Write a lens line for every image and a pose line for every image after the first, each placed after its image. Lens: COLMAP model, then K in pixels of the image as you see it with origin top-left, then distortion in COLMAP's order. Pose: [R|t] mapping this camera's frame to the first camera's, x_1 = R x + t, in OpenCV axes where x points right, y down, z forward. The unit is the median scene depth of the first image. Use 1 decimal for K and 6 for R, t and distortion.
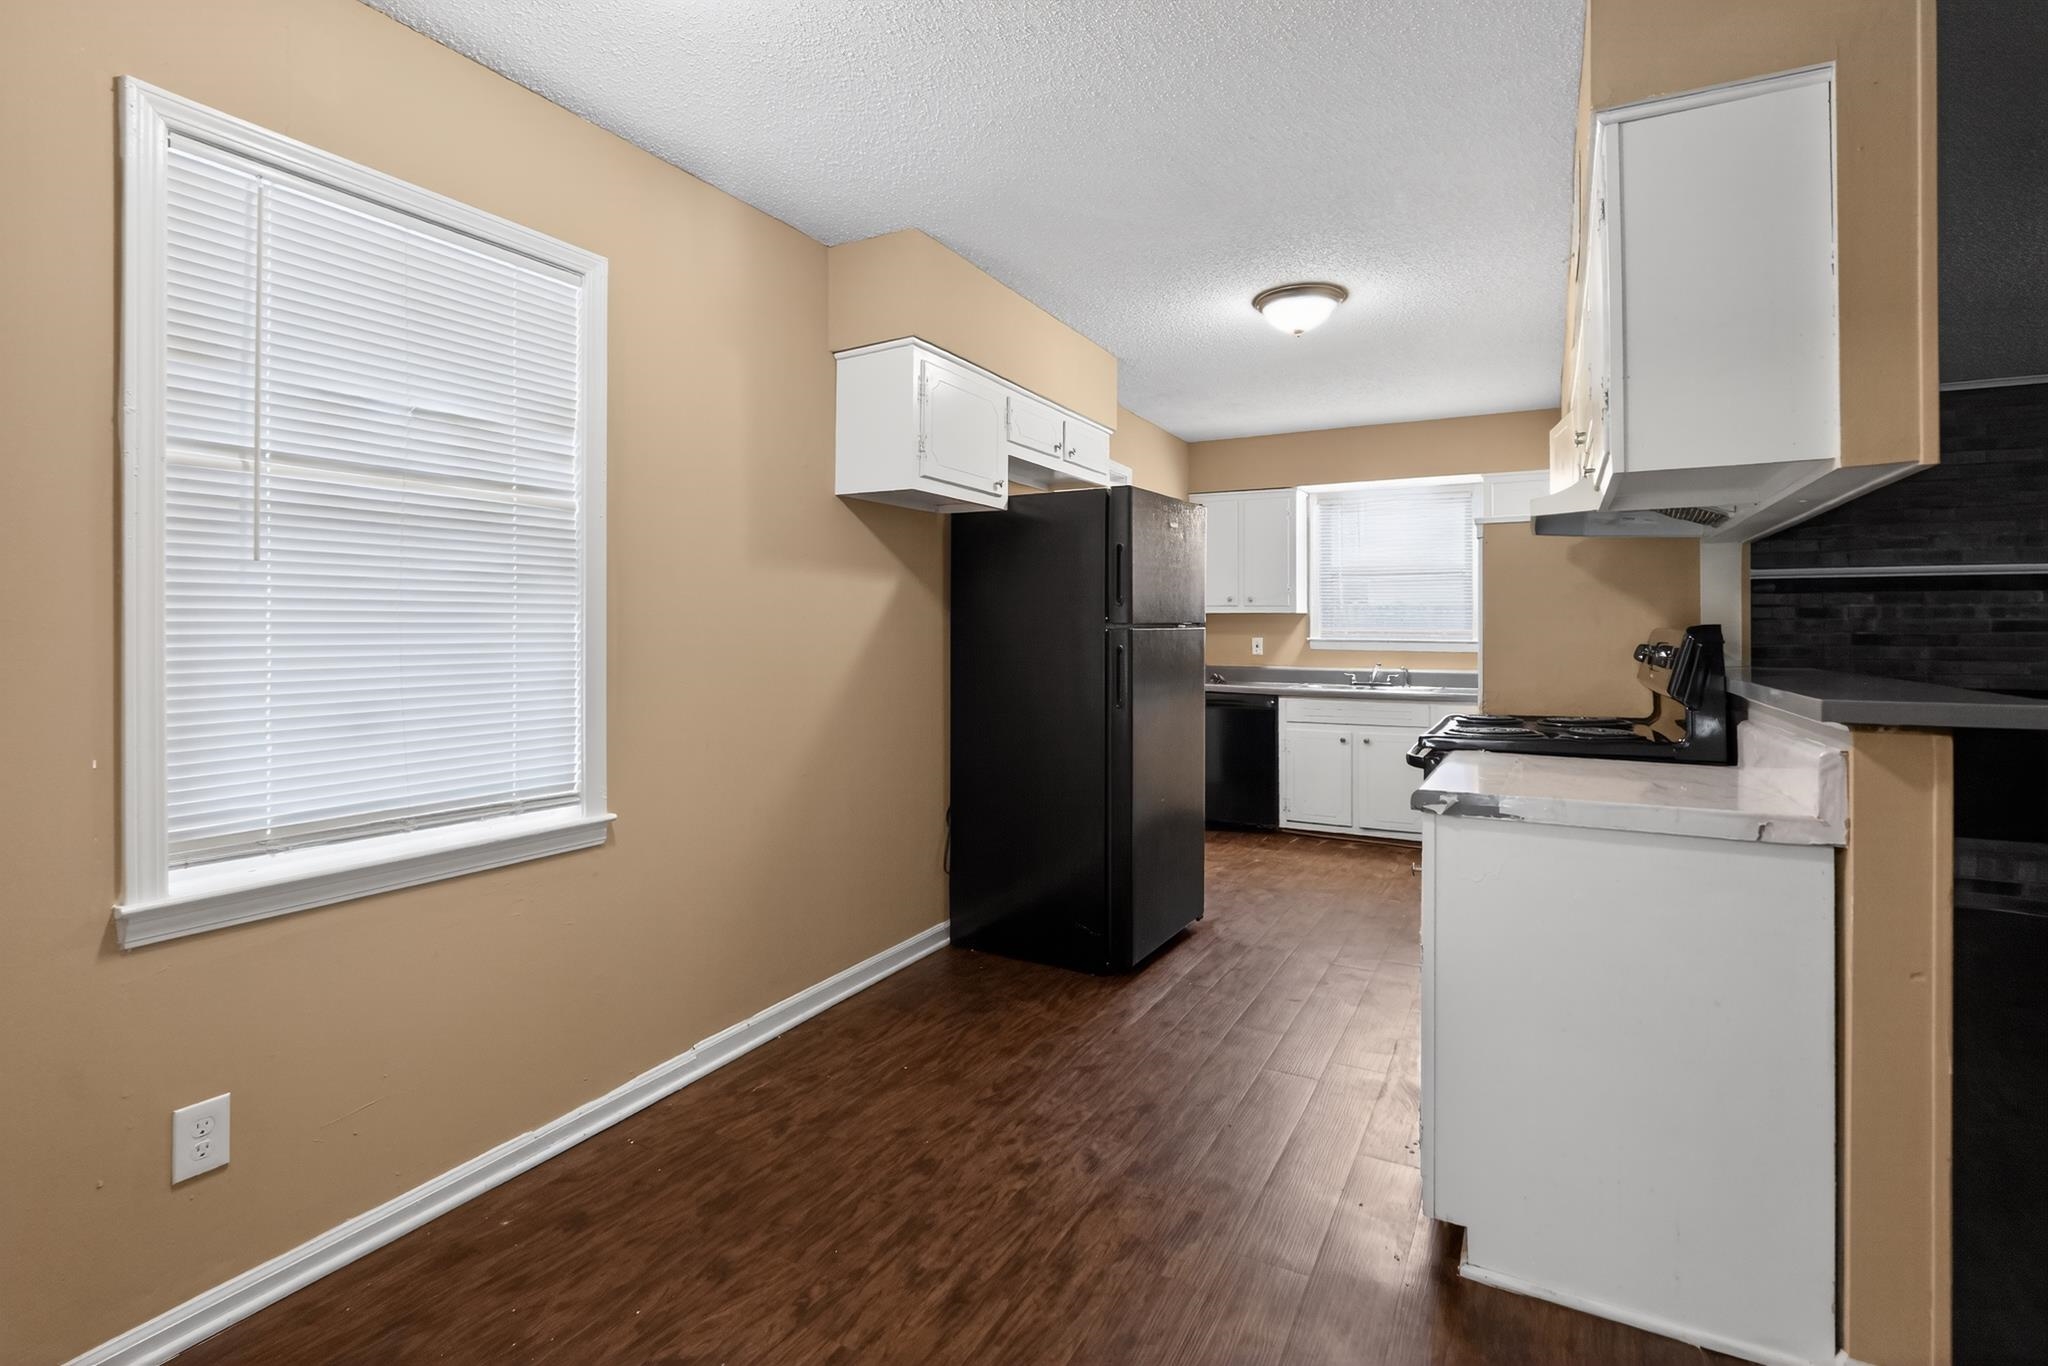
lens RADIAL K [[942.1, 0, 1034.9], [0, 942.1, 630.2], [0, 0, 1]] dist [-0.050709, 0.019293]
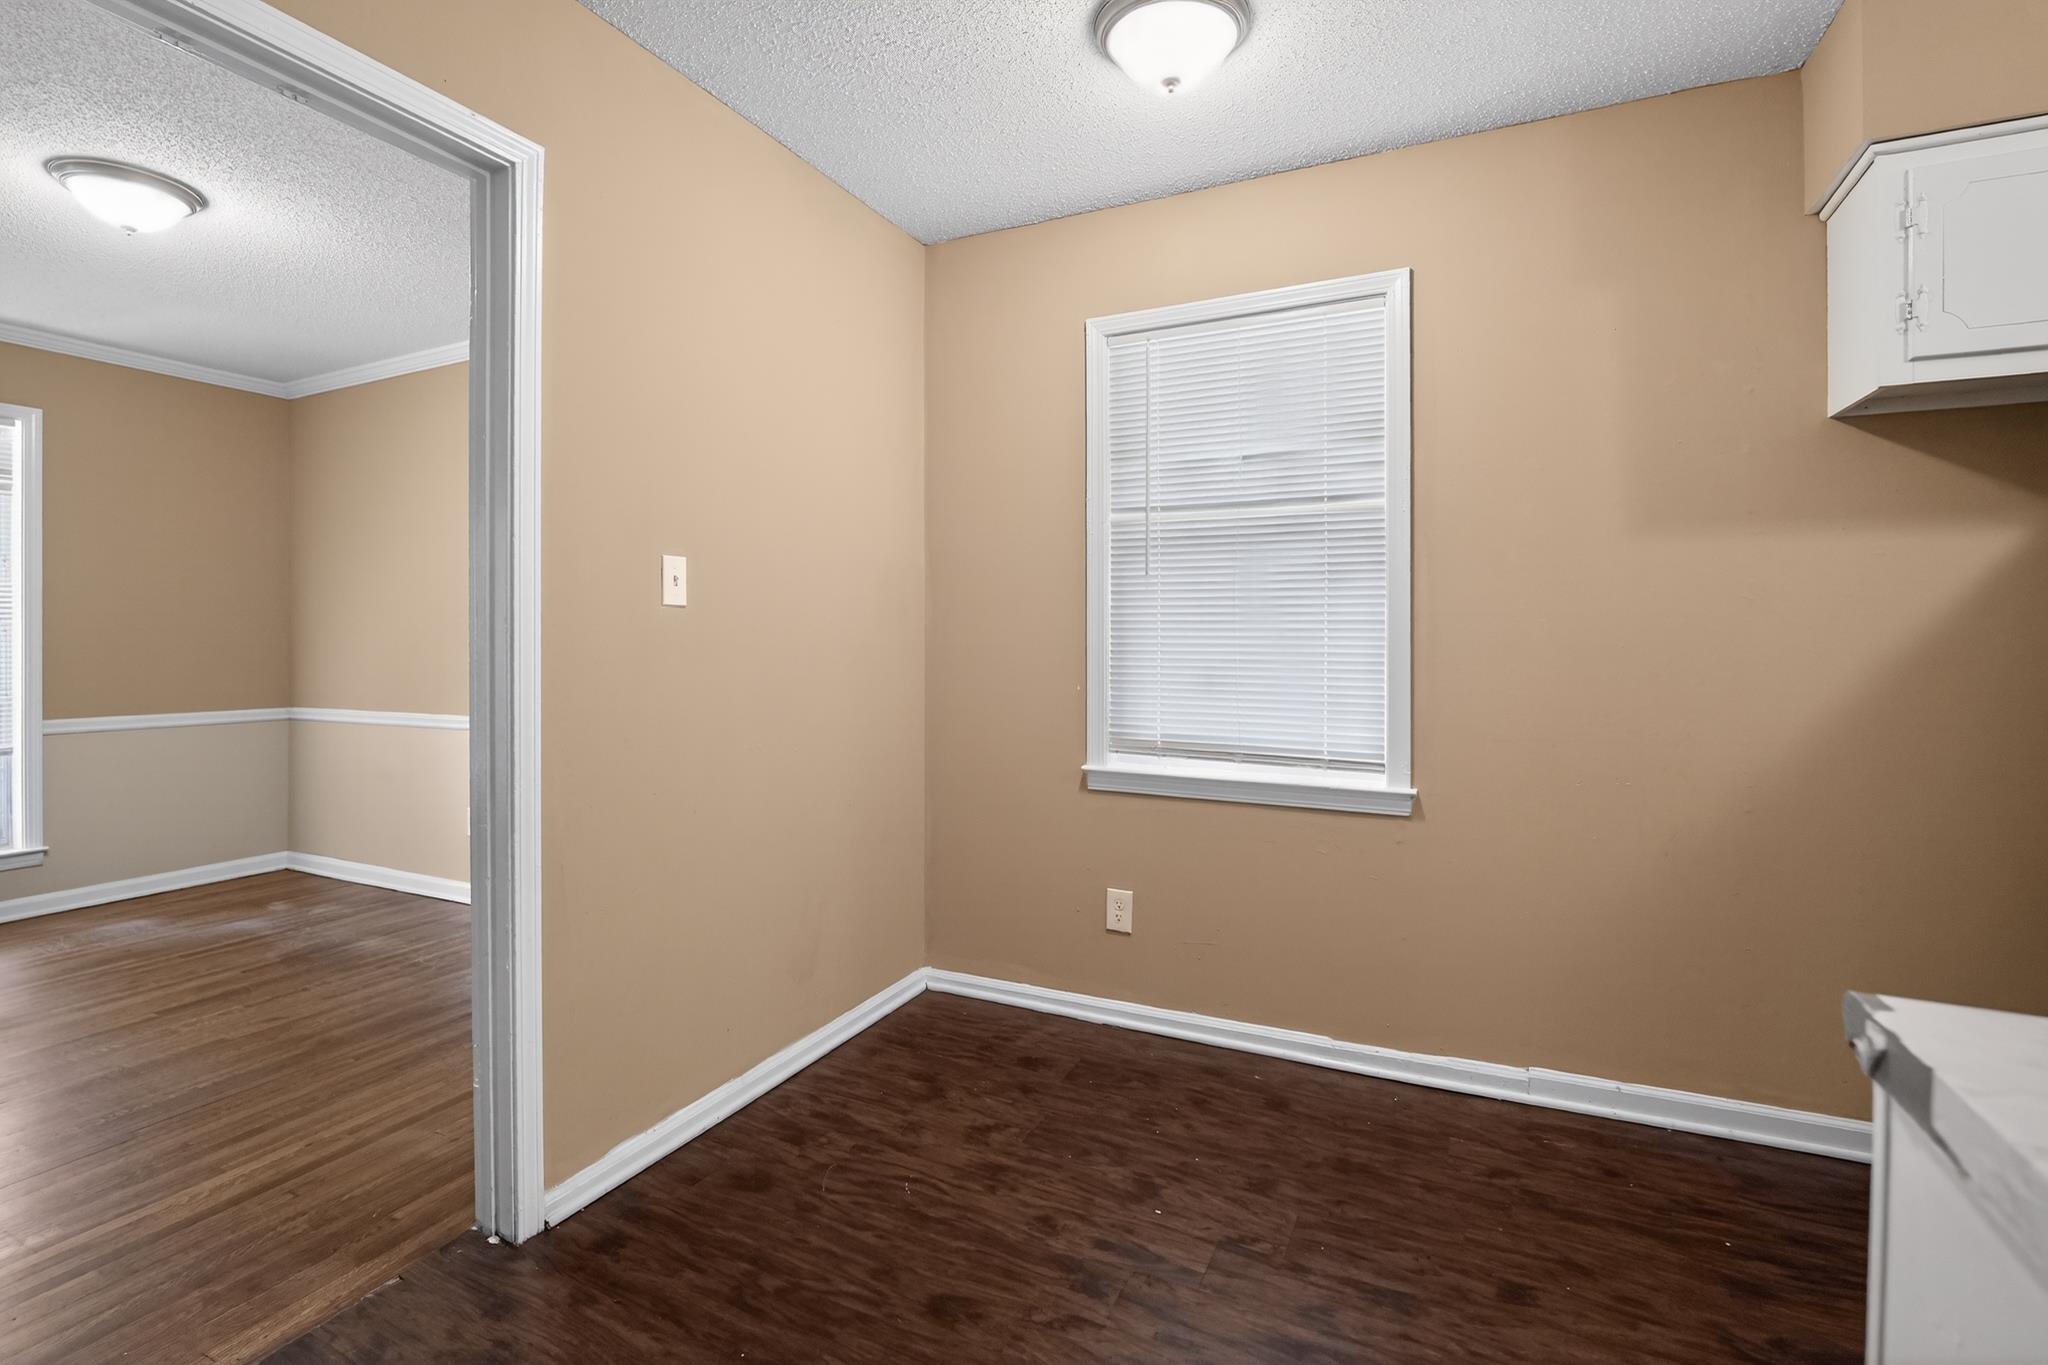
lens RADIAL K [[939.4, 0, 1020.7], [0, 939.4, 643.4], [0, 0, 1]] dist [-0.011618, -0.000987]
pose [[0.044233, 0.008041, -0.998989, 0.465068], [-0.003513, 0.999963, 0.007893, 0.018839], [0.999015, 0.003161, 0.044259, 0.397076]]
